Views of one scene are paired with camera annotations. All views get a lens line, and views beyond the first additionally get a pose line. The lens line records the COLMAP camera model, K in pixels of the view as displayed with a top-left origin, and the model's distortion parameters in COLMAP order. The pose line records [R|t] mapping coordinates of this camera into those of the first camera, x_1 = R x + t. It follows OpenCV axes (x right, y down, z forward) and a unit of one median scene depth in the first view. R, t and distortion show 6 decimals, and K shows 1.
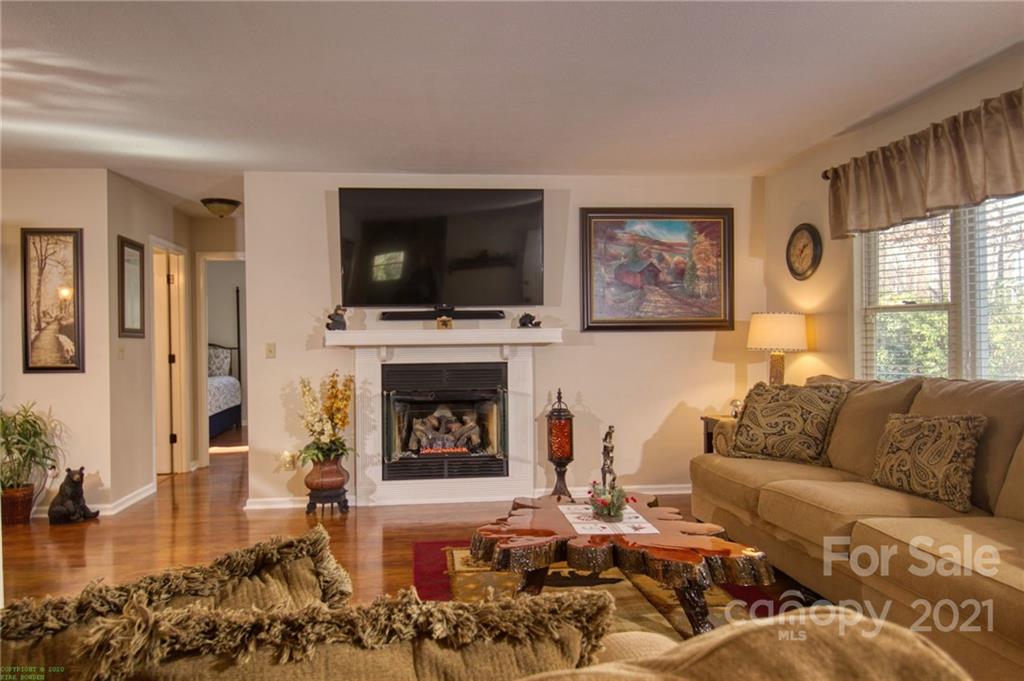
lens RADIAL K [[658.7, 0, 487.5], [0, 658.7, 352.3], [0, 0, 1]] dist [0.025427, -0.041196]
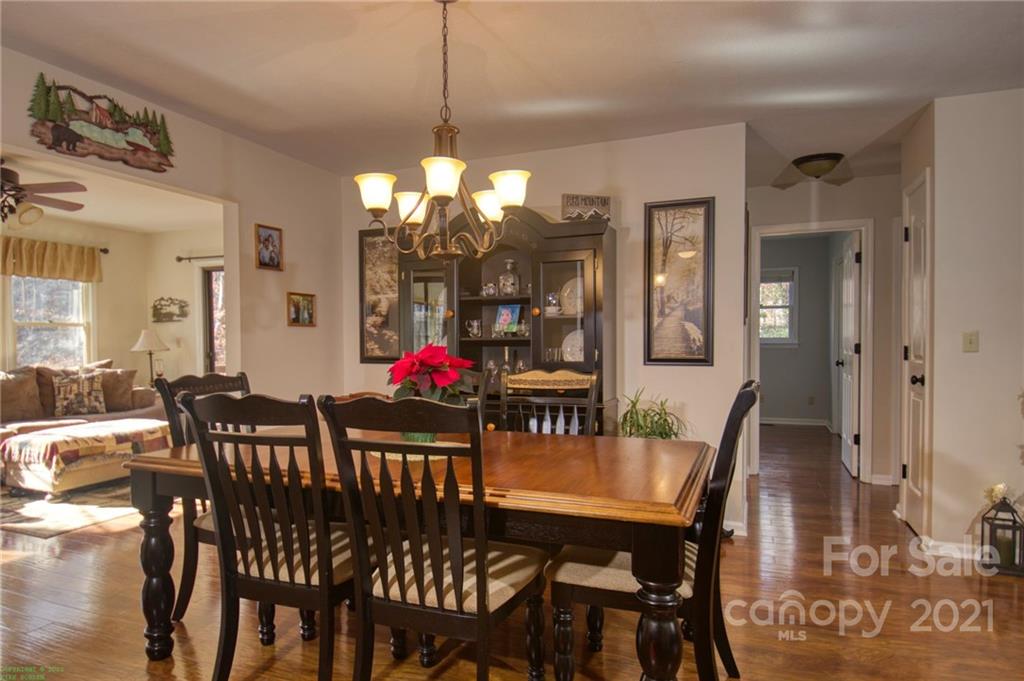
lens RADIAL K [[627.2, 0, 482.8], [0, 627.2, 351.5], [0, 0, 1]] dist [0.038671, -0.049652]
pose [[0.865703, 0.015073, -0.500332, -0.462562], [-0.008516, 0.999845, 0.015387, 0.002376], [0.500486, -0.009060, 0.865697, 0.143691]]
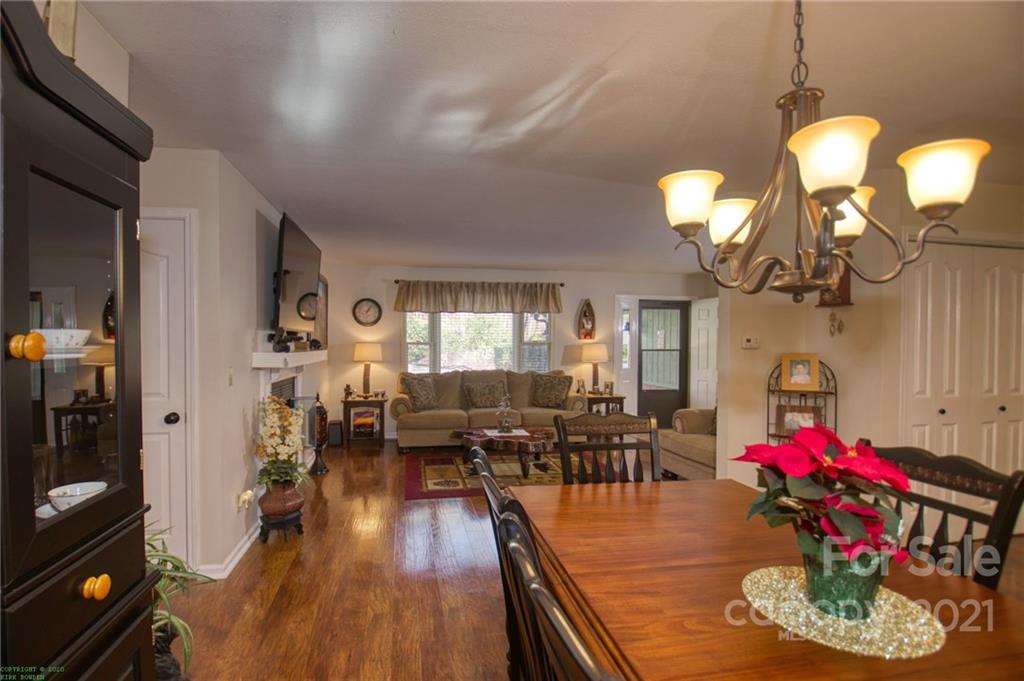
lens RADIAL K [[474.3, 0, 484.5], [0, 474.3, 351.4], [0, 0, 1]] dist [0.004323, -0.019846]
pose [[-0.063508, -0.006346, 0.997961, -0.988229], [0.002406, 0.999976, 0.006511, -0.040678], [-0.997978, 0.002815, -0.063492, 0.744134]]
